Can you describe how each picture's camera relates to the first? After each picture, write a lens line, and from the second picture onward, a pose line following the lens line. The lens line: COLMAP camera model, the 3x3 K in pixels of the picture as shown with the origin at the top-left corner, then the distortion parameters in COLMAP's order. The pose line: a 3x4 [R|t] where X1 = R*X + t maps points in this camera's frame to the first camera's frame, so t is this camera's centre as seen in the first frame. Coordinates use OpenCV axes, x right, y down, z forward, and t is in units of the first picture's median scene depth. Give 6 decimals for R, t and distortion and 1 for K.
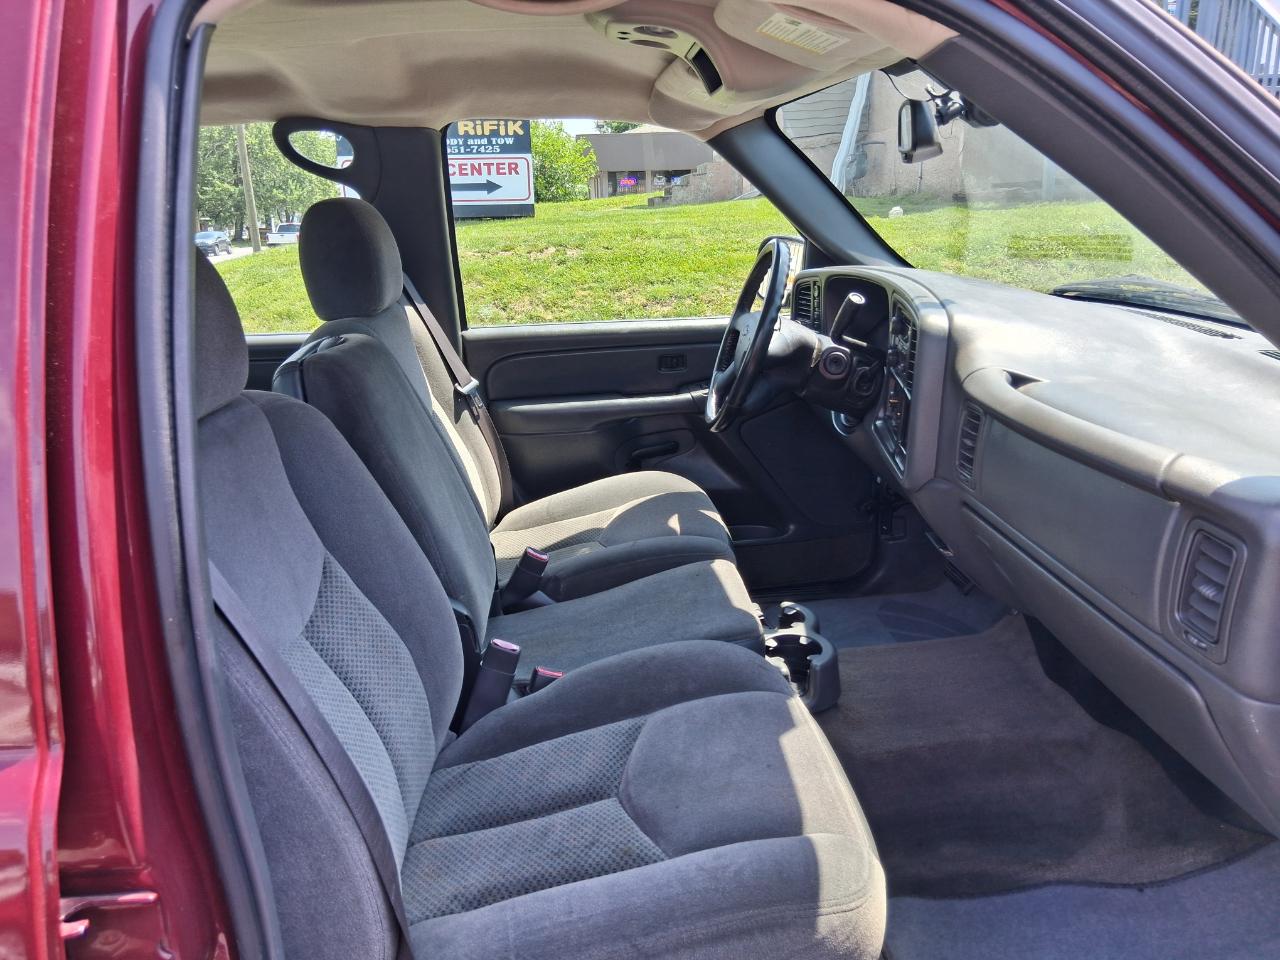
lens RADIAL K [[970.5, 0, 633.7], [0, 970.5, 473.6], [0, 0, 1]] dist [0.076383, -0.110809]
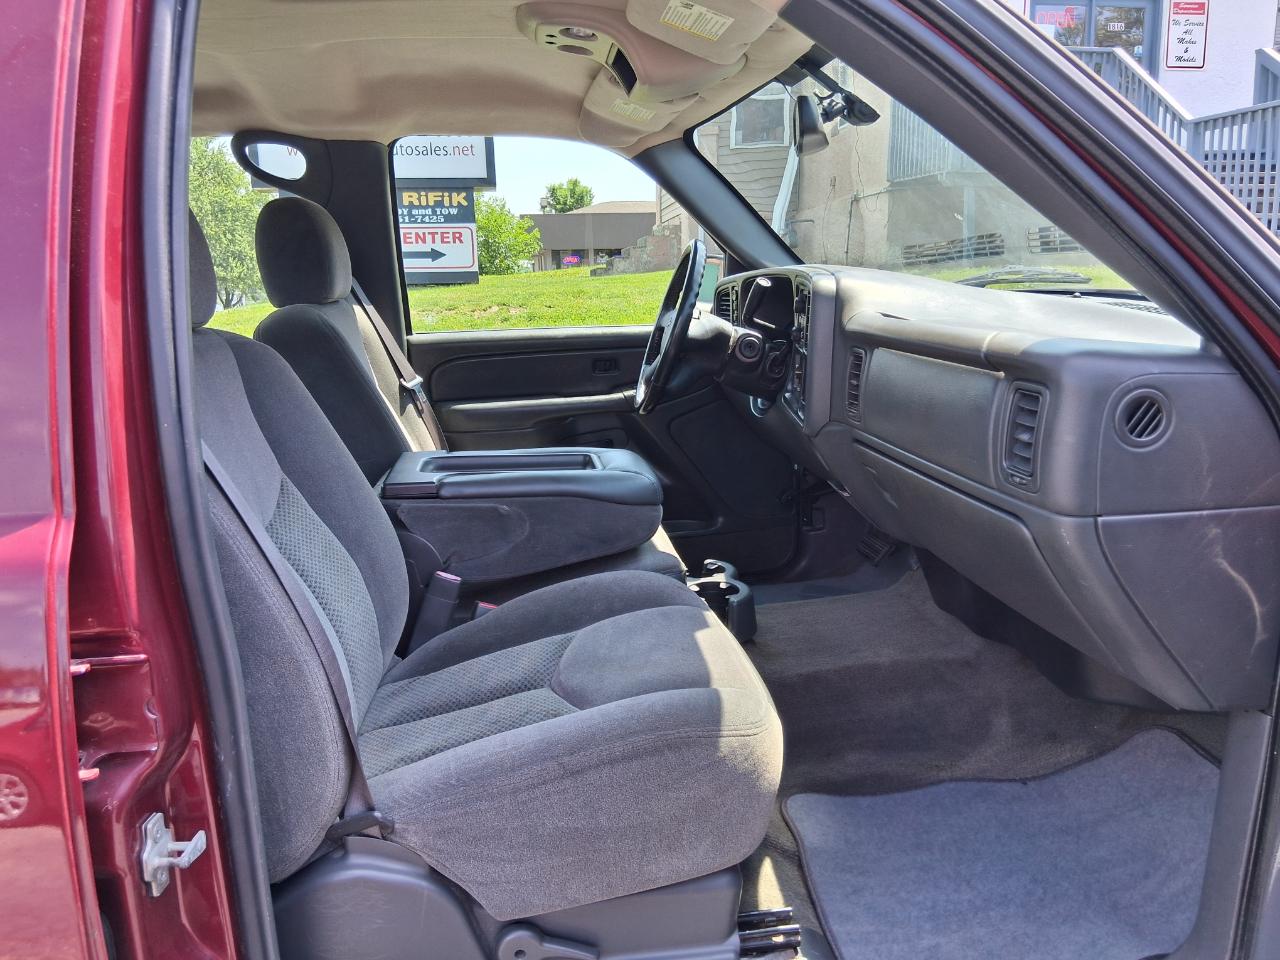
lens RADIAL K [[976.0, 0, 635.5], [0, 976.0, 465.4], [0, 0, 1]] dist [0.080346, -0.111562]
pose [[0.998315, -0.010751, 0.057031, 0.015842], [0.015633, 0.996184, -0.085866, 0.140112], [-0.055890, 0.086613, 0.994673, -0.106703]]
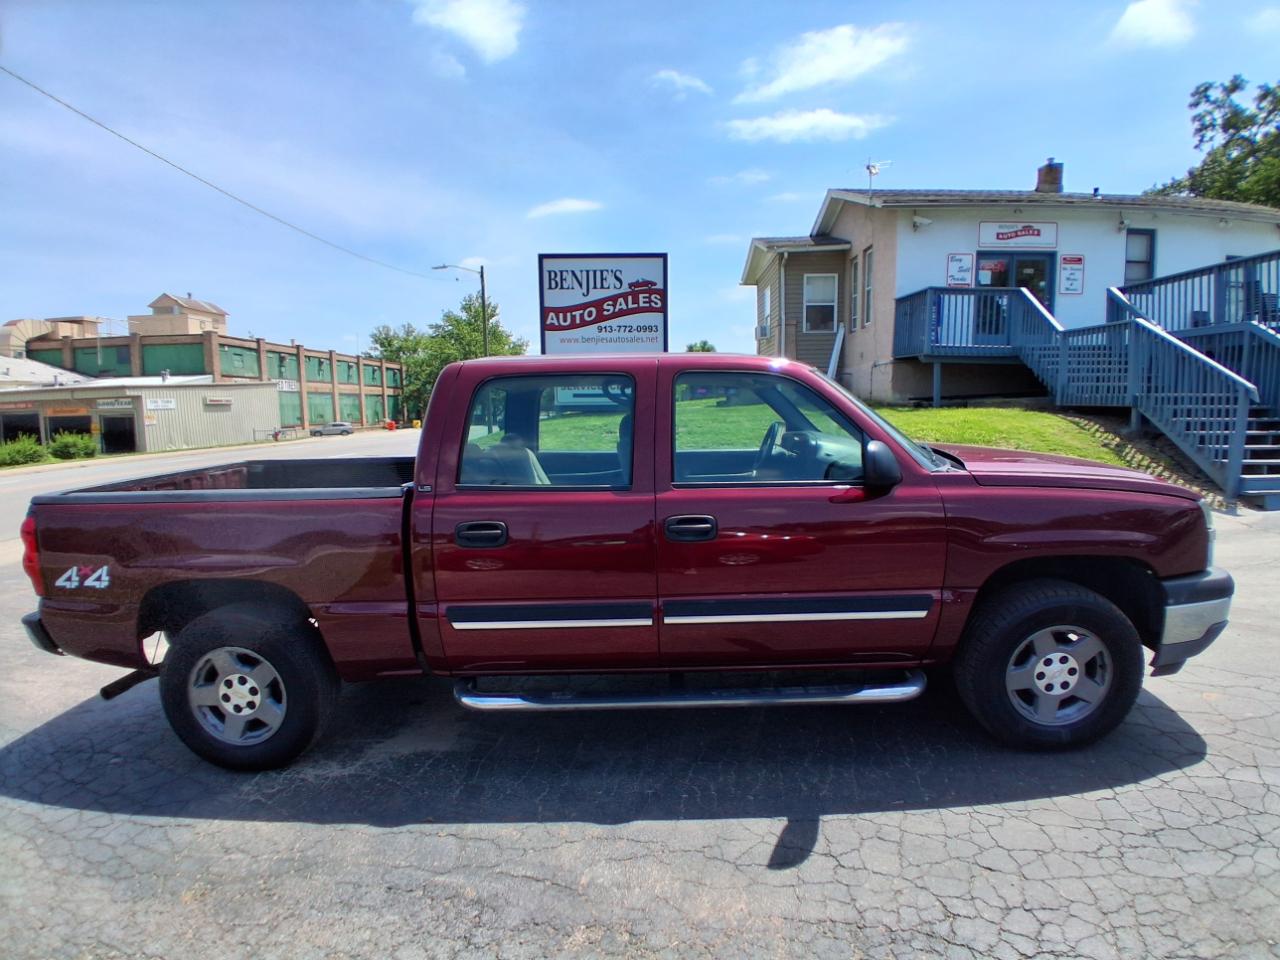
lens RADIAL K [[639.0, 0, 653.1], [0, 639.0, 478.2], [0, 0, 1]] dist [-0.000302, -0.046835]
pose [[0.996983, 0.025126, -0.073445, -0.132155], [-0.035912, 0.988118, -0.149441, 0.375548], [0.068818, 0.151627, 0.986039, -1.490693]]
